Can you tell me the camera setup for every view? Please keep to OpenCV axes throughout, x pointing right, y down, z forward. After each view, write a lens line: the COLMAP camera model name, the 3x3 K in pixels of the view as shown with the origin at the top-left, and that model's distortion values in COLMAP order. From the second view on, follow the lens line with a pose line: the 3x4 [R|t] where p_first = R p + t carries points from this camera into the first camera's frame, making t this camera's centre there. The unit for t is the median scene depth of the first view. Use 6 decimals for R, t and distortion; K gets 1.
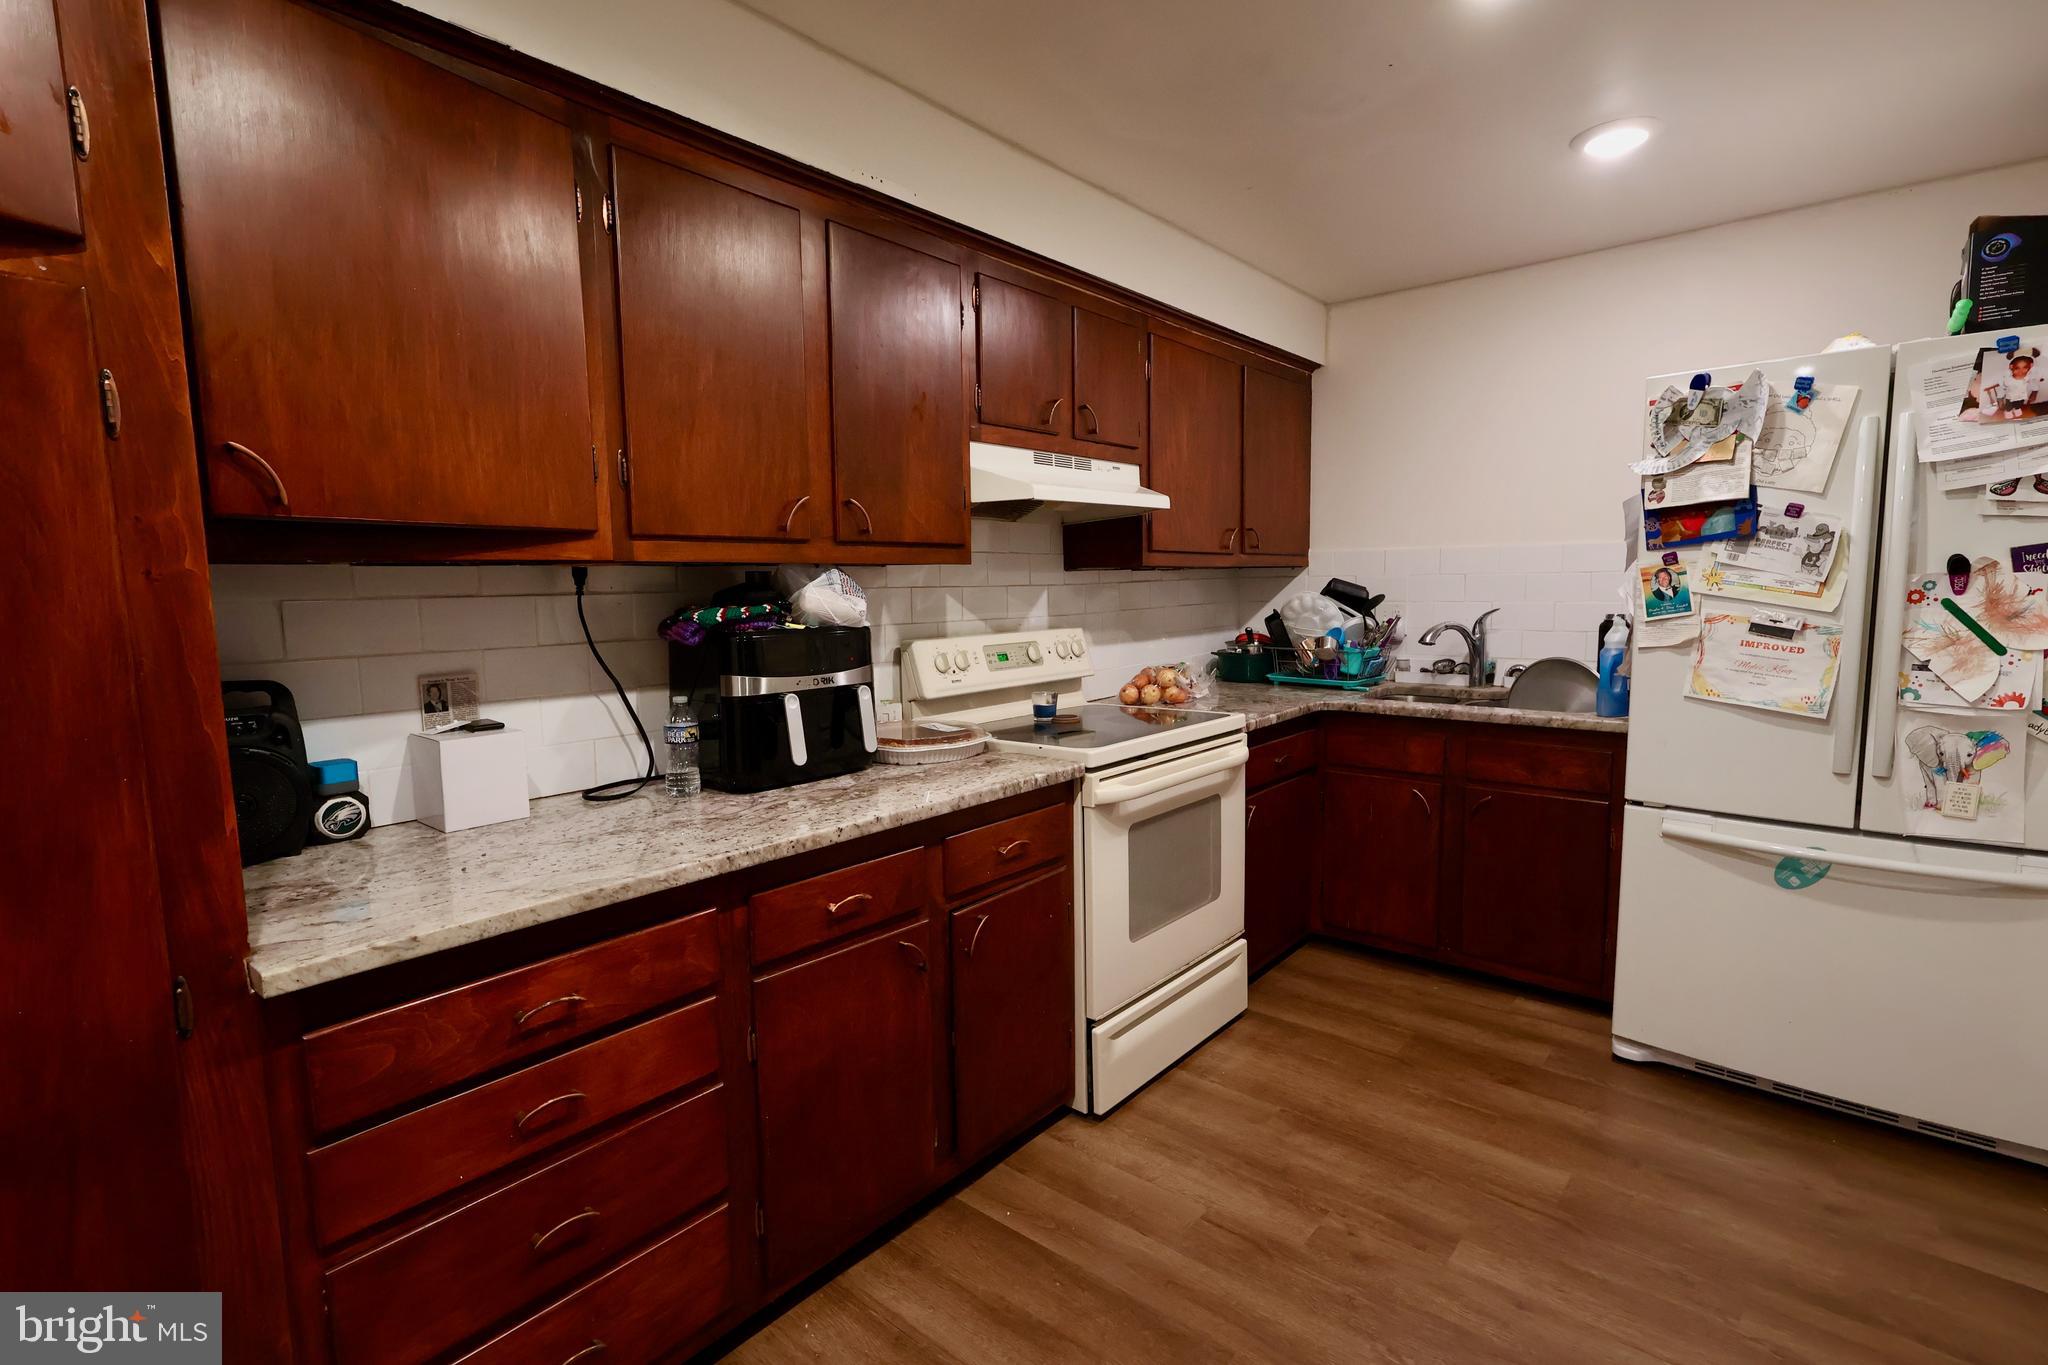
lens RADIAL K [[957.3, 0, 1054.9], [0, 957.3, 682.0], [0, 0, 1]] dist [0.000529, 0.002741]
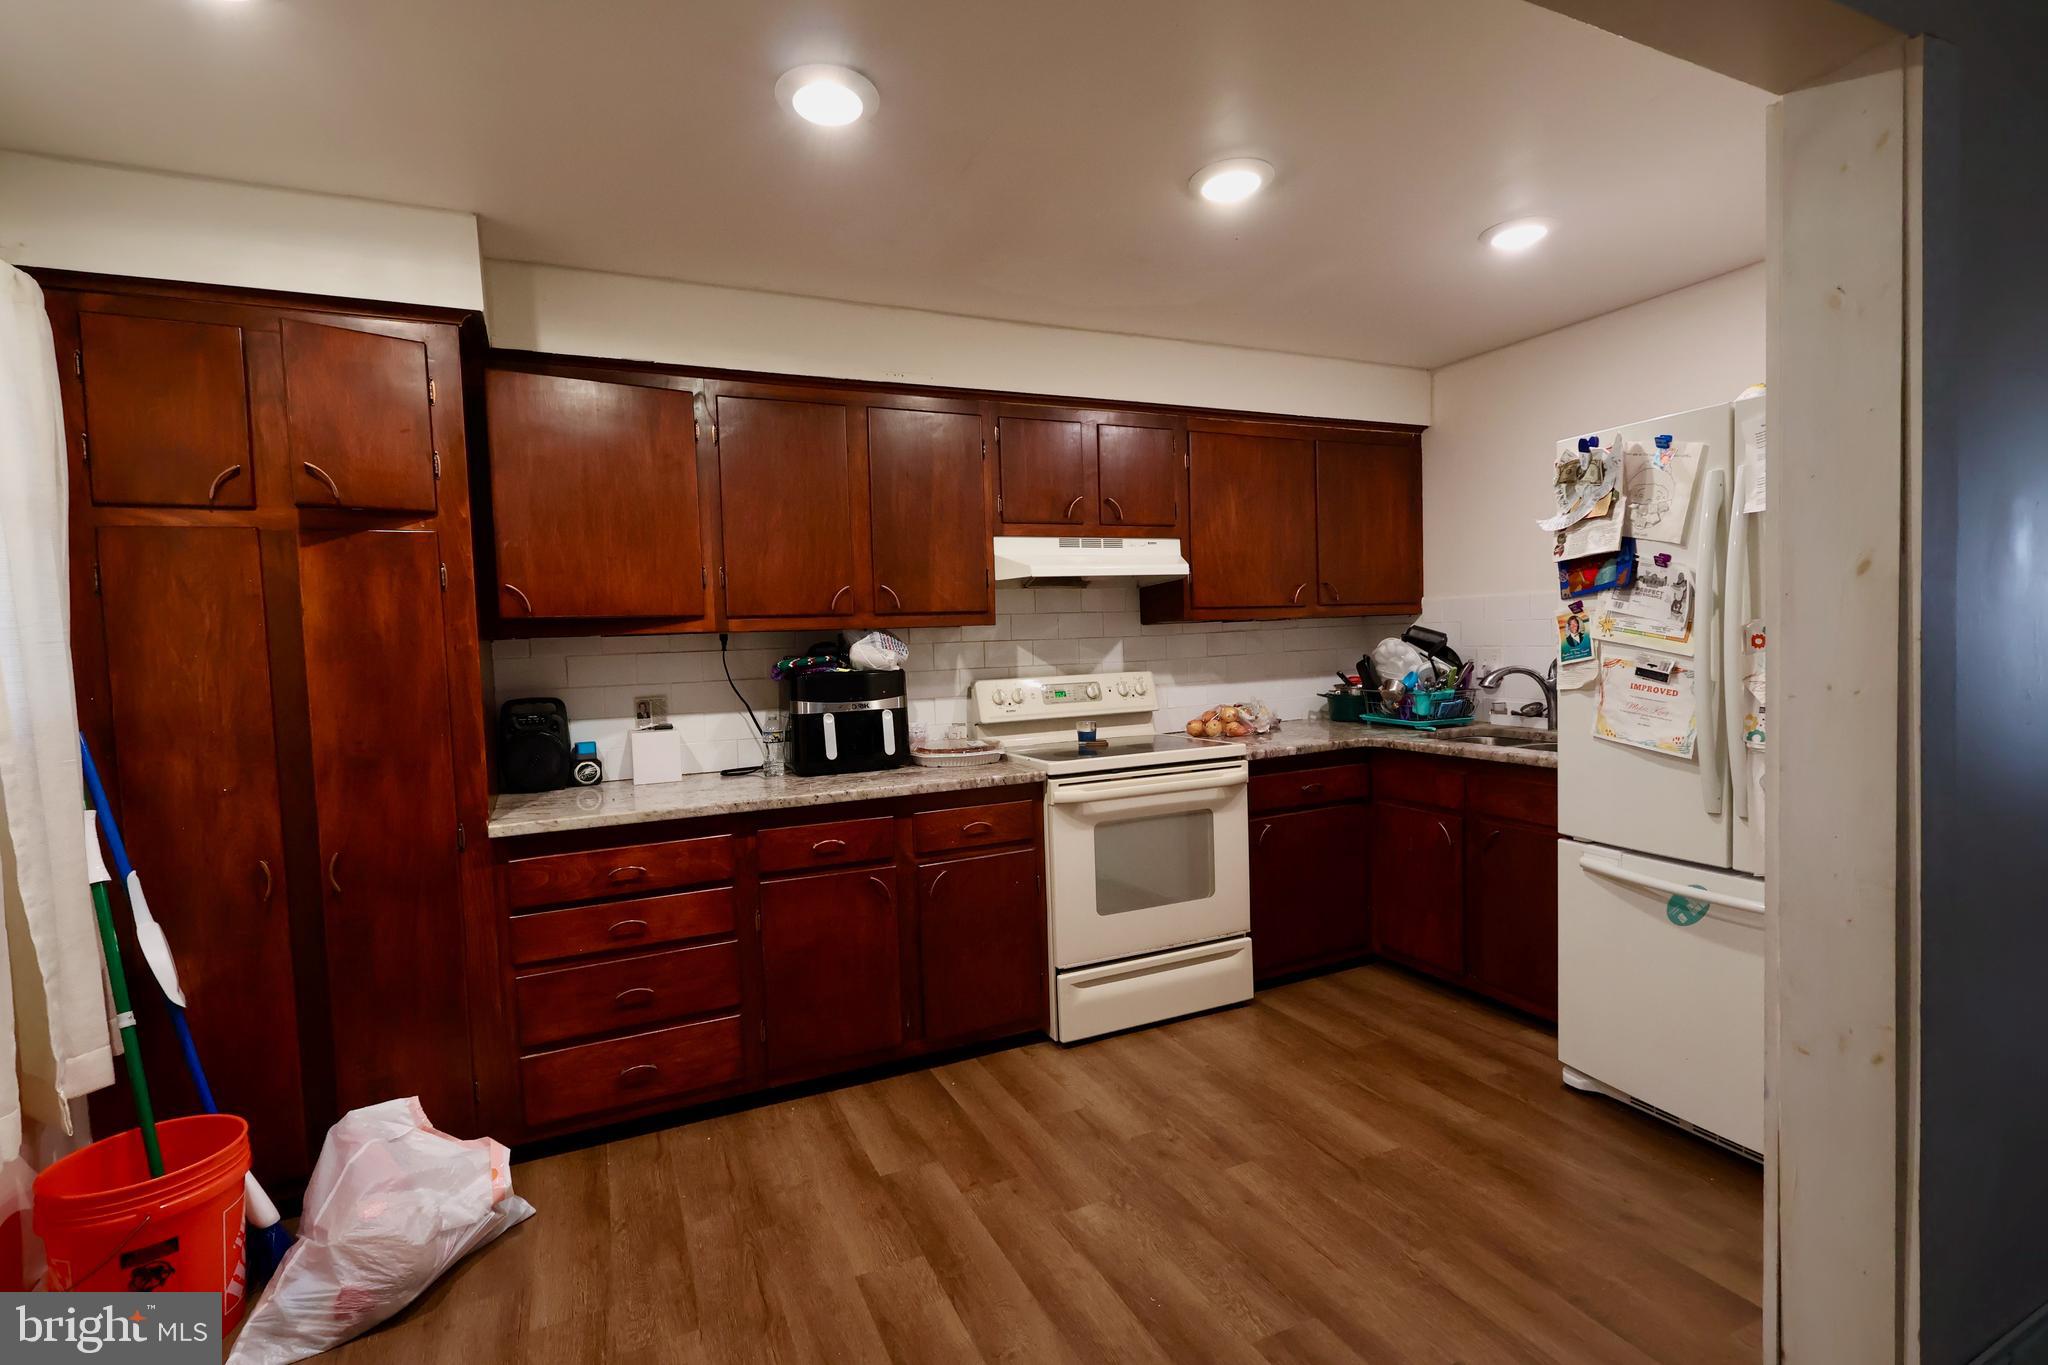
lens RADIAL K [[957.3, 0, 1046.6], [0, 957.3, 682.7], [0, 0, 1]] dist [0.000529, 0.002741]
pose [[0.910736, 0.005392, -0.412954, 0.590092], [-0.024321, 0.998880, -0.040597, 0.014737], [0.412272, 0.047017, 0.909847, -0.232752]]
